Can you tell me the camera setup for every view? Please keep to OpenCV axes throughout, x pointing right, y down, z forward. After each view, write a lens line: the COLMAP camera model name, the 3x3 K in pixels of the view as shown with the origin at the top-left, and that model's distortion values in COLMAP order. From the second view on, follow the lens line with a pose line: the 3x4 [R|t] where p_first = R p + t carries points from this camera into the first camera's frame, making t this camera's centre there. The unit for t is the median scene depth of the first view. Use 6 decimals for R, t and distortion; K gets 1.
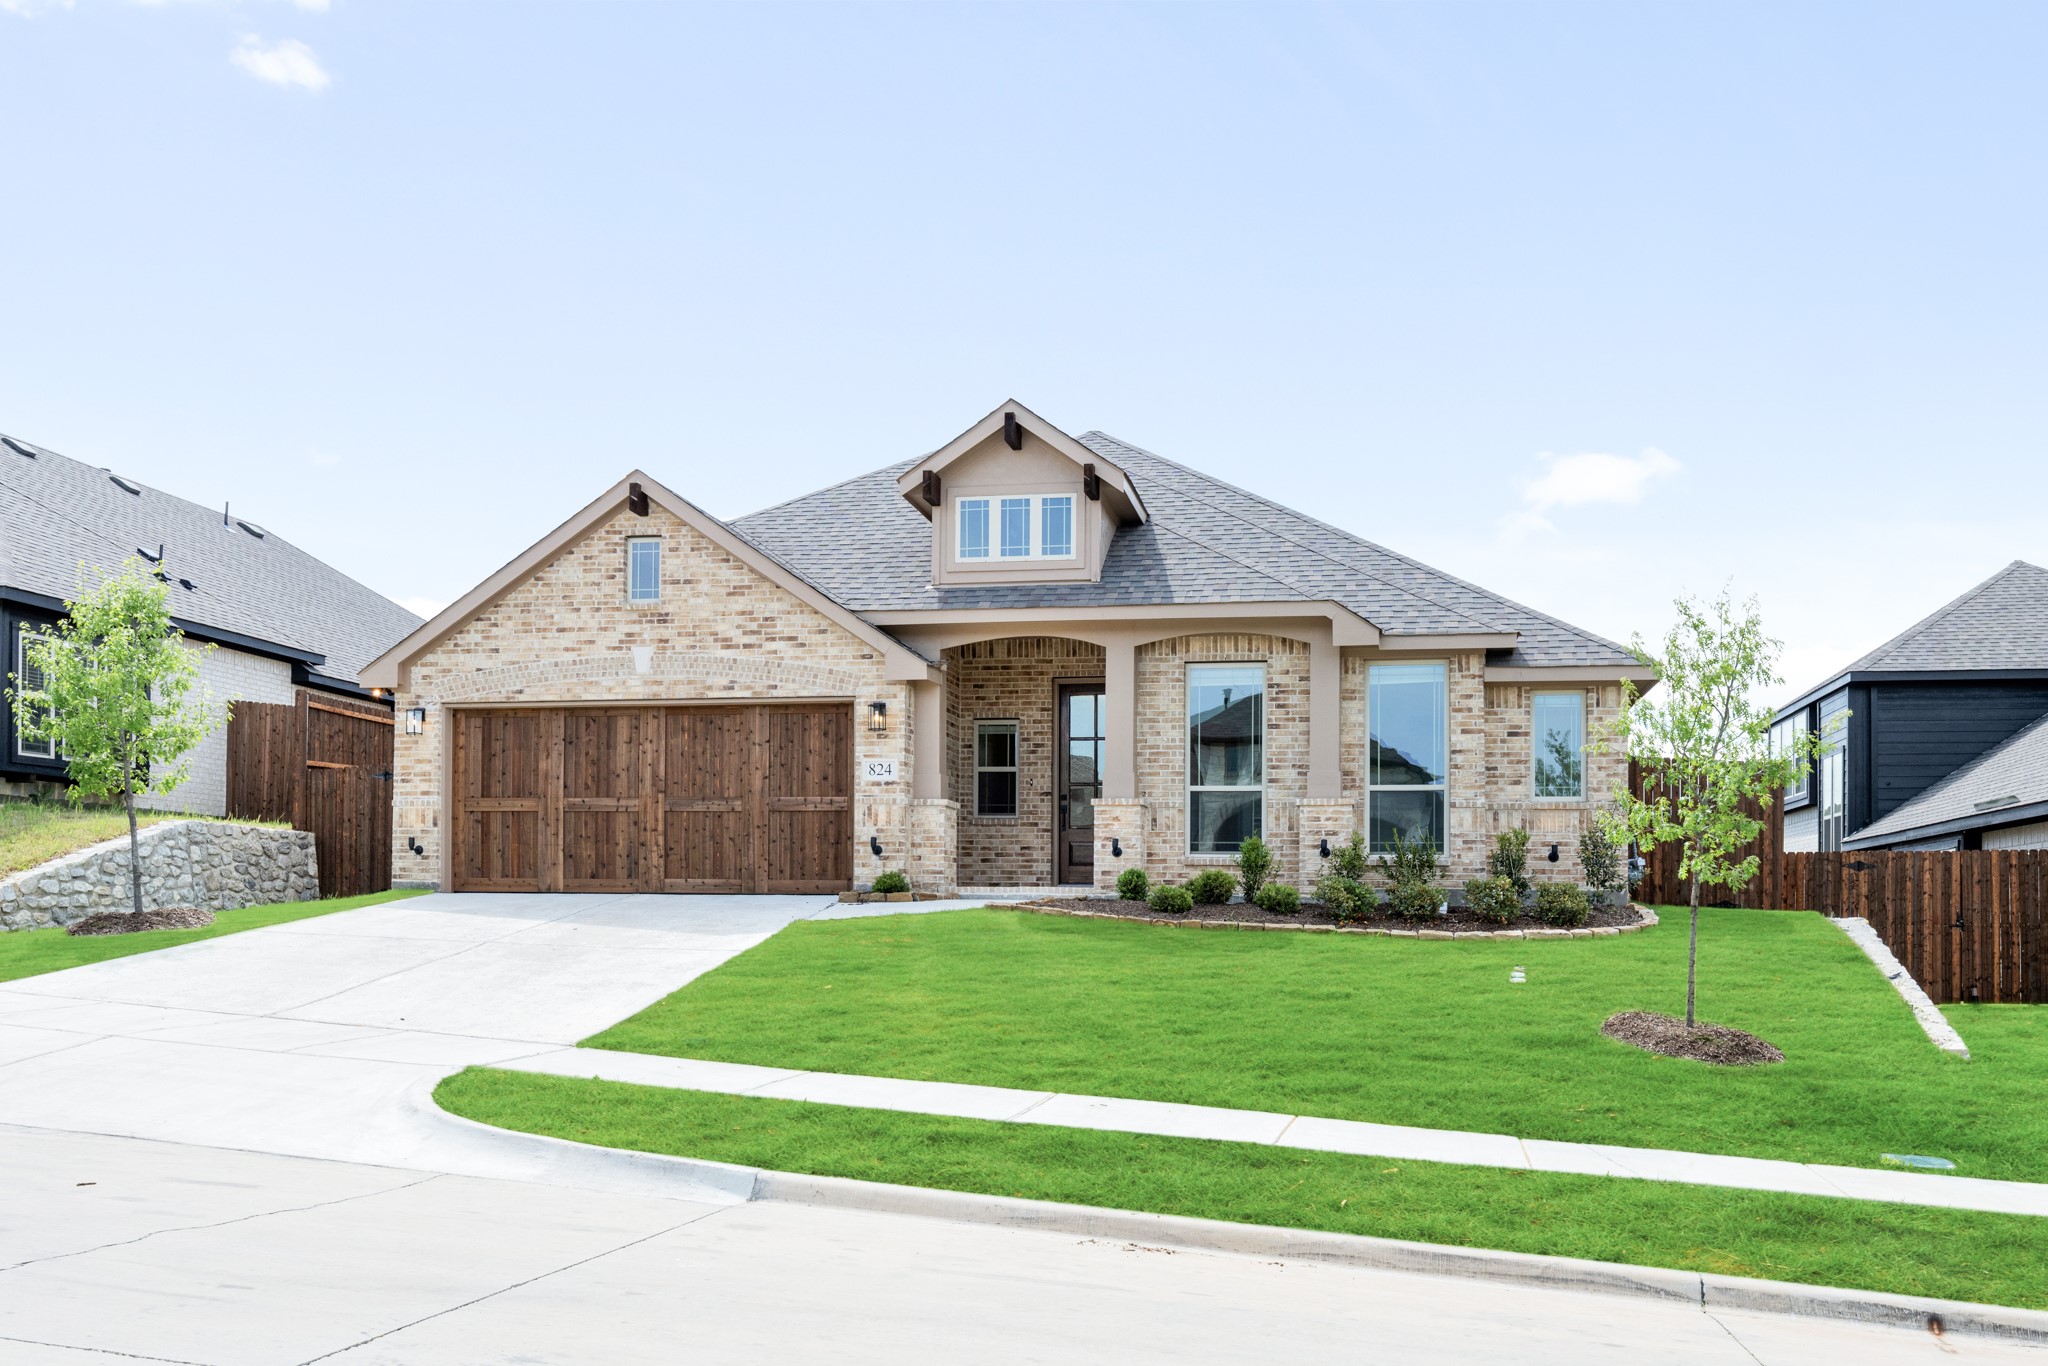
lens RADIAL K [[1389.6, 0, 1110.6], [0, 1389.6, 684.7], [0, 0, 1]] dist [-0.000782, -0.001557]
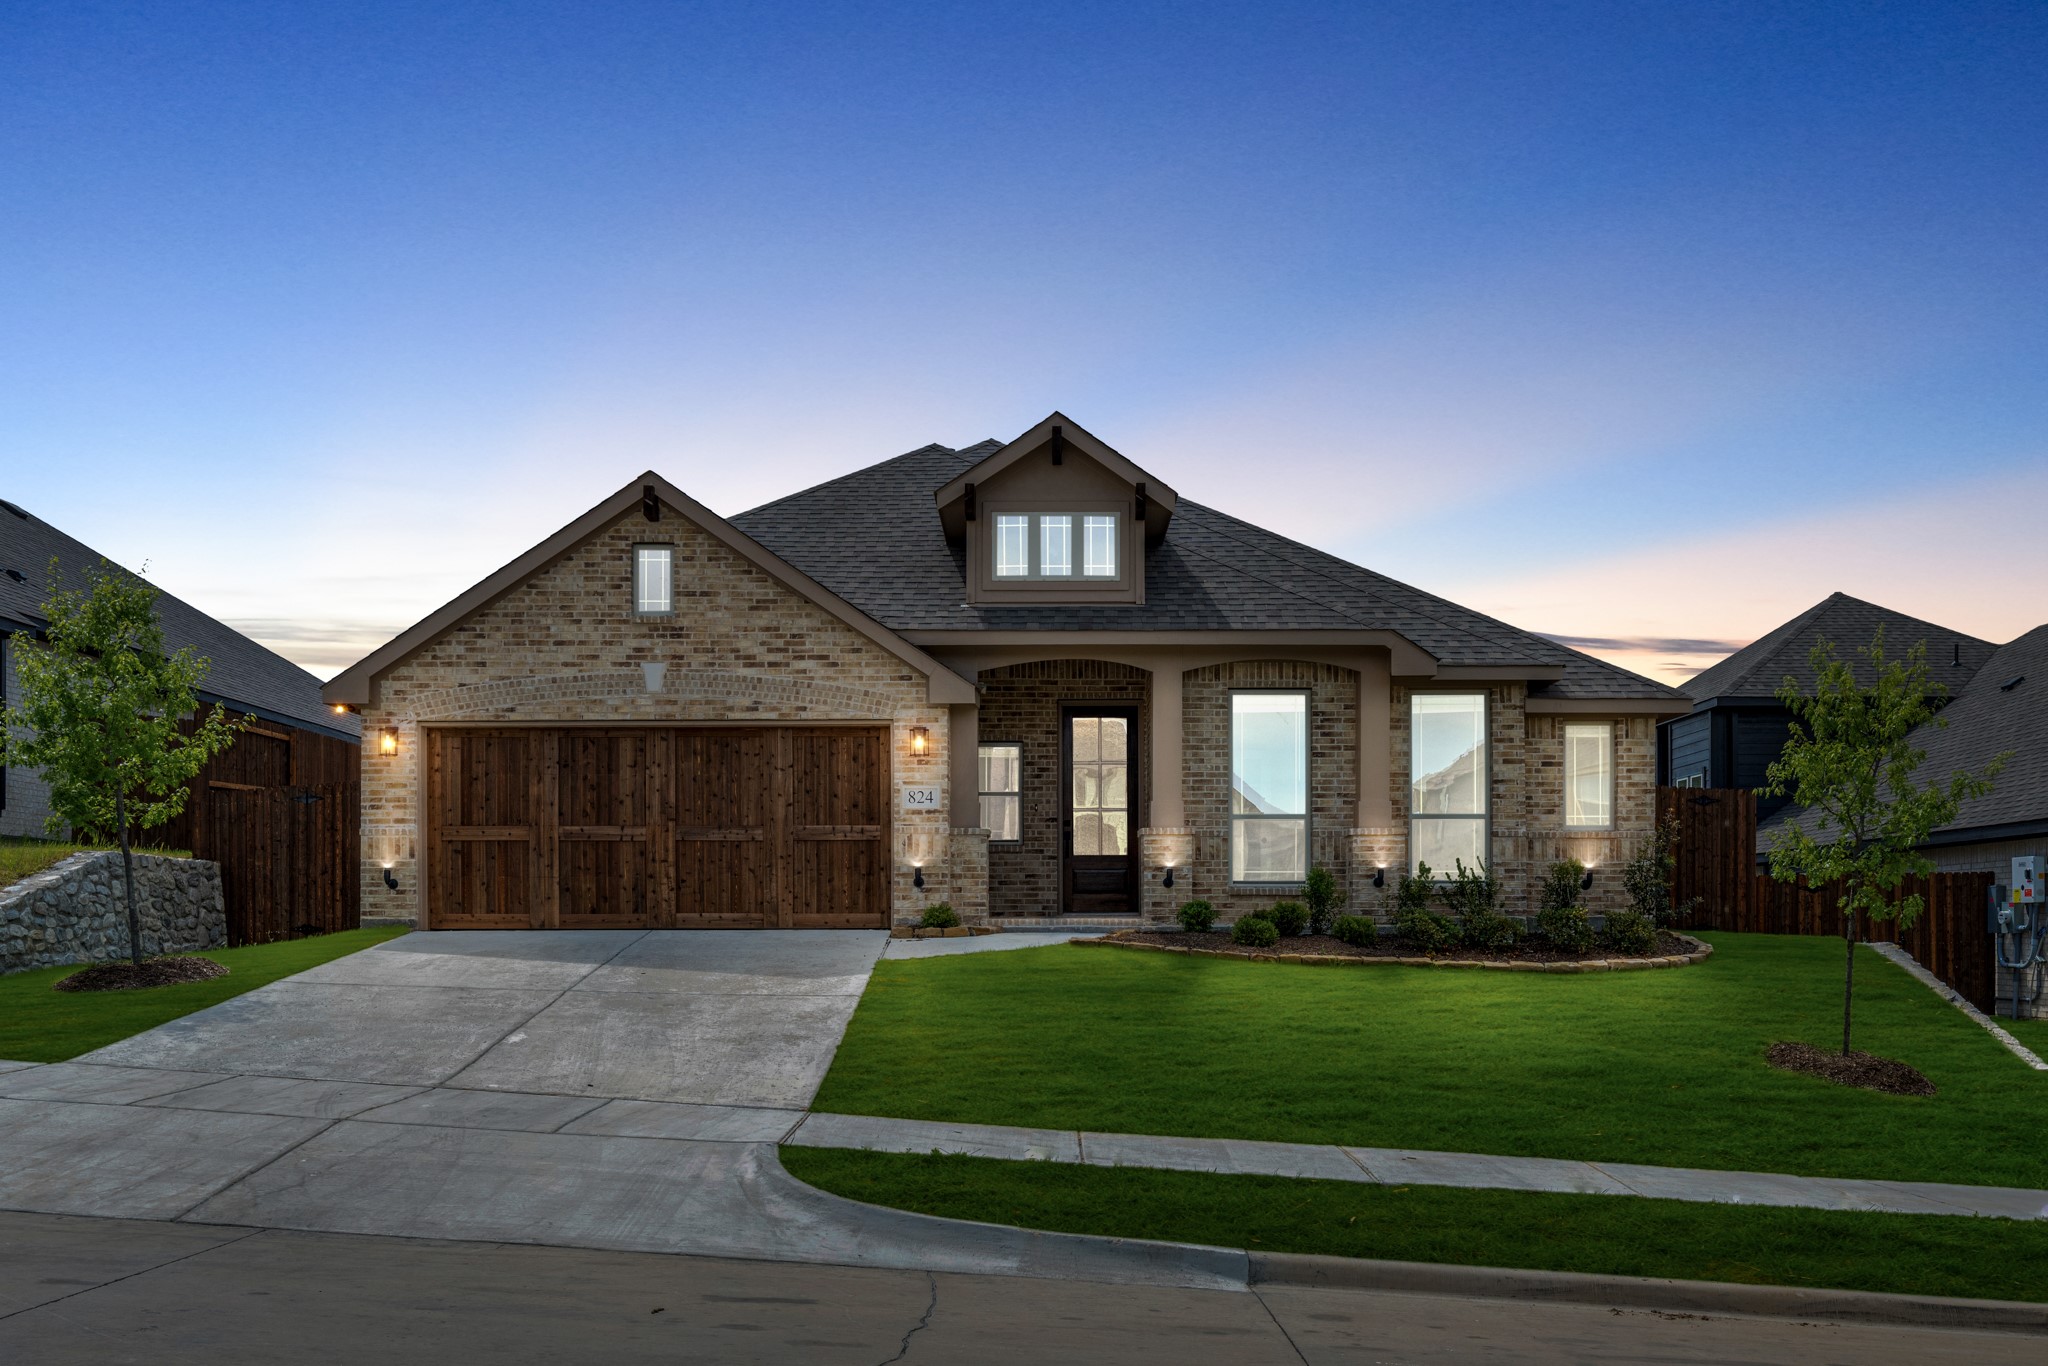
lens RADIAL K [[1420.8, 0, 1027.3], [0, 1420.8, 706.6], [0, 0, 1]] dist [-0.001551, 0.000677]
pose [[0.989056, 0.011777, 0.147067, -0.230596], [-0.013782, 0.999825, 0.012625, -0.013786], [-0.146893, -0.014514, 0.989046, 0.028249]]
